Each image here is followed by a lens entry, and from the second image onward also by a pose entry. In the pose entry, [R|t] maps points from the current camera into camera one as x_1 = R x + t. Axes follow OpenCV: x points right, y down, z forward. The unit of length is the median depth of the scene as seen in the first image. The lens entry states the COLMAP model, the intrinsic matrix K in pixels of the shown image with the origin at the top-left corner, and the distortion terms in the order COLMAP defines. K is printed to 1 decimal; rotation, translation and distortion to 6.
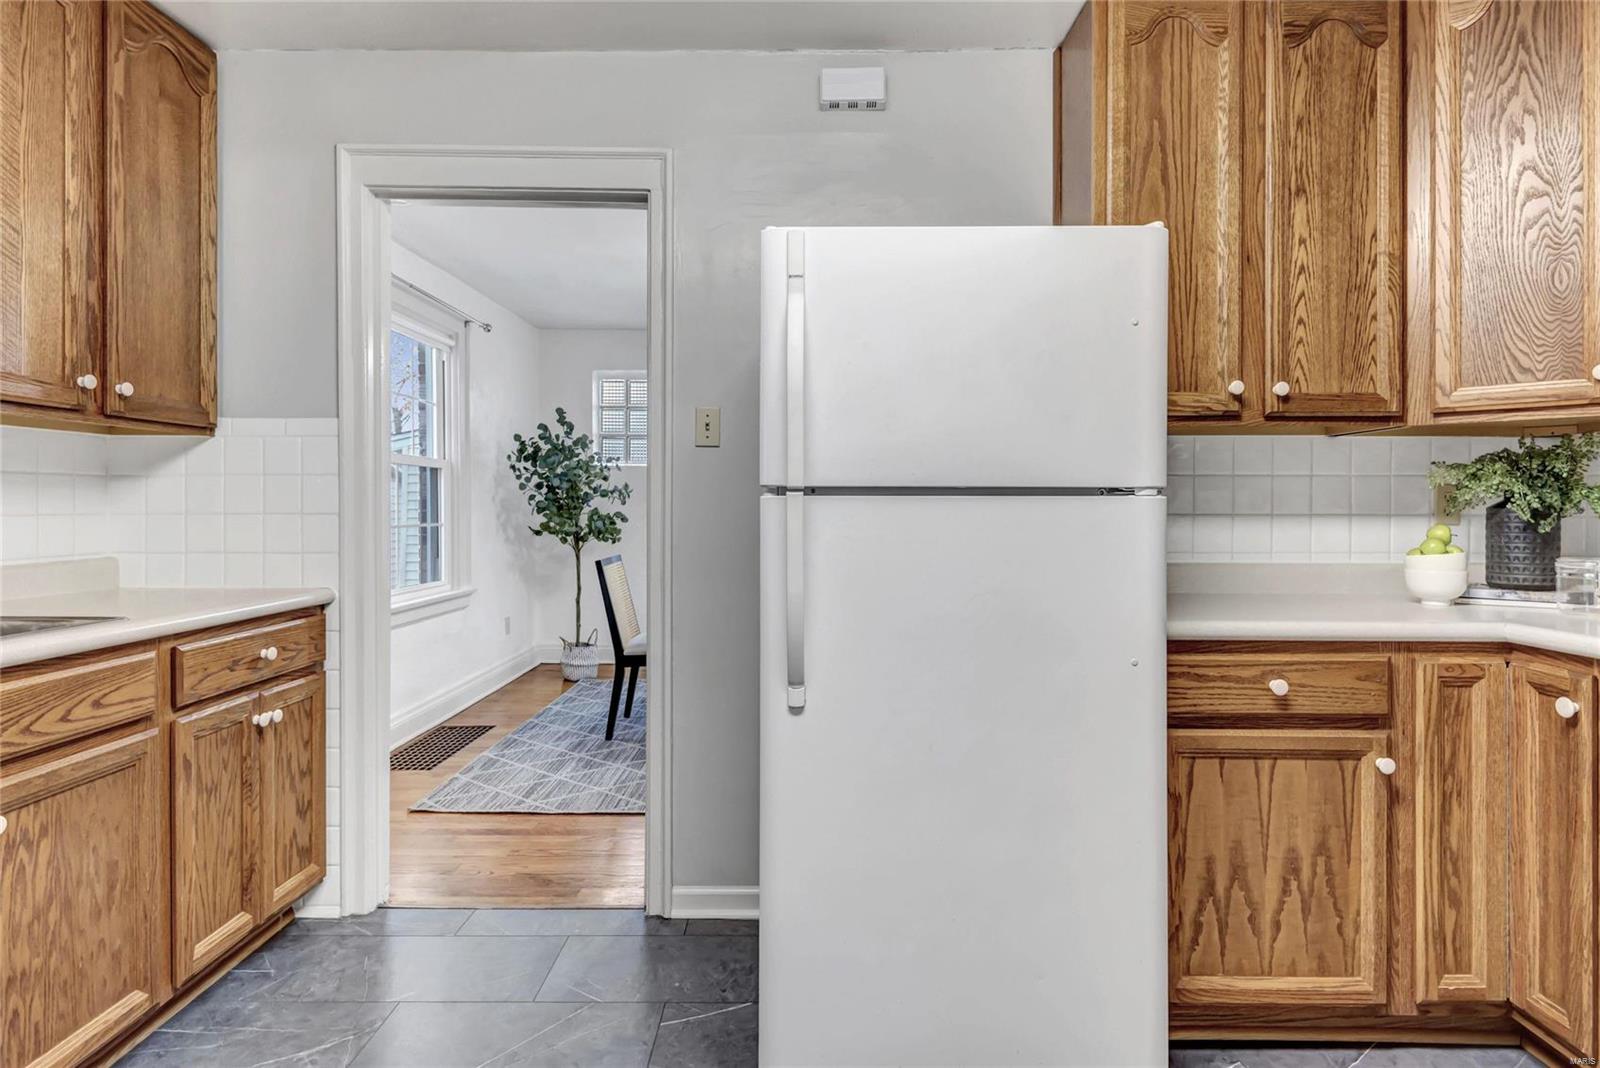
lens RADIAL K [[857.8, 0, 799.8], [0, 857.8, 508.4], [0, 0, 1]] dist [-0.001888, -0.003134]
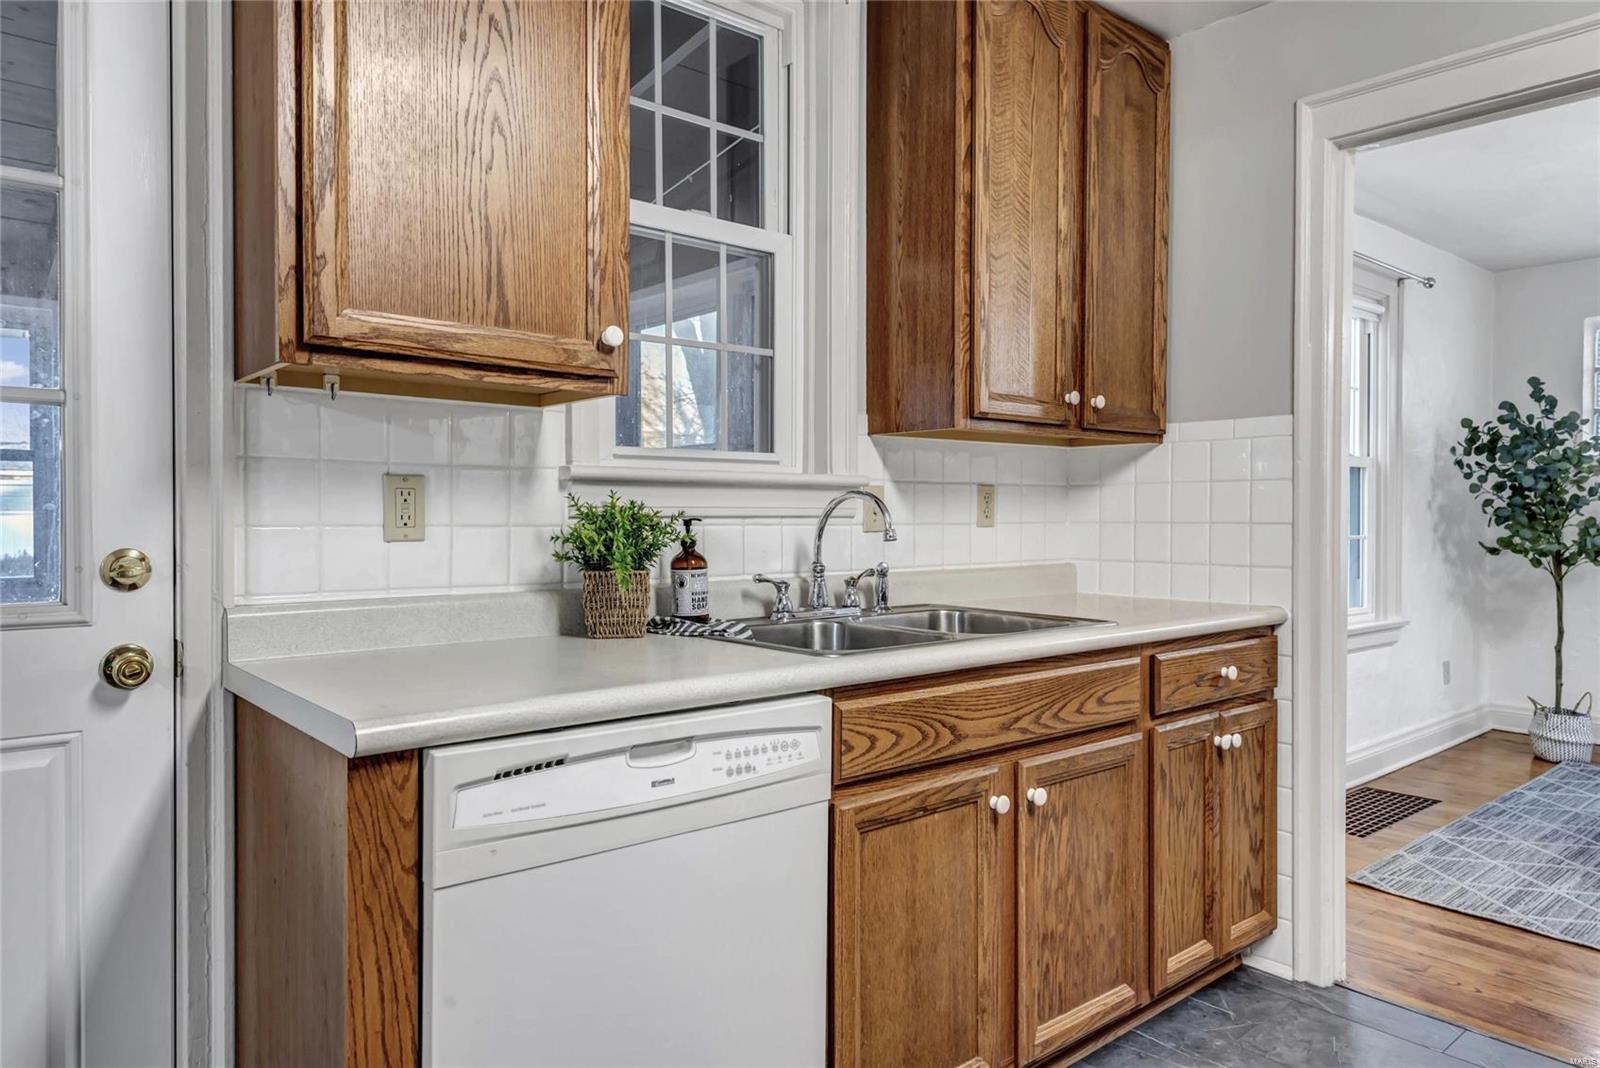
lens RADIAL K [[1029.7, 0, 800.0], [0, 1029.7, 534.0], [0, 0, 1]] dist [0.019129, -0.000981]
pose [[0.658799, 0.012338, -0.752218, -0.075695], [-0.000833, 0.999877, 0.015671, 0.001042], [0.752318, -0.009697, 0.658728, -0.086281]]
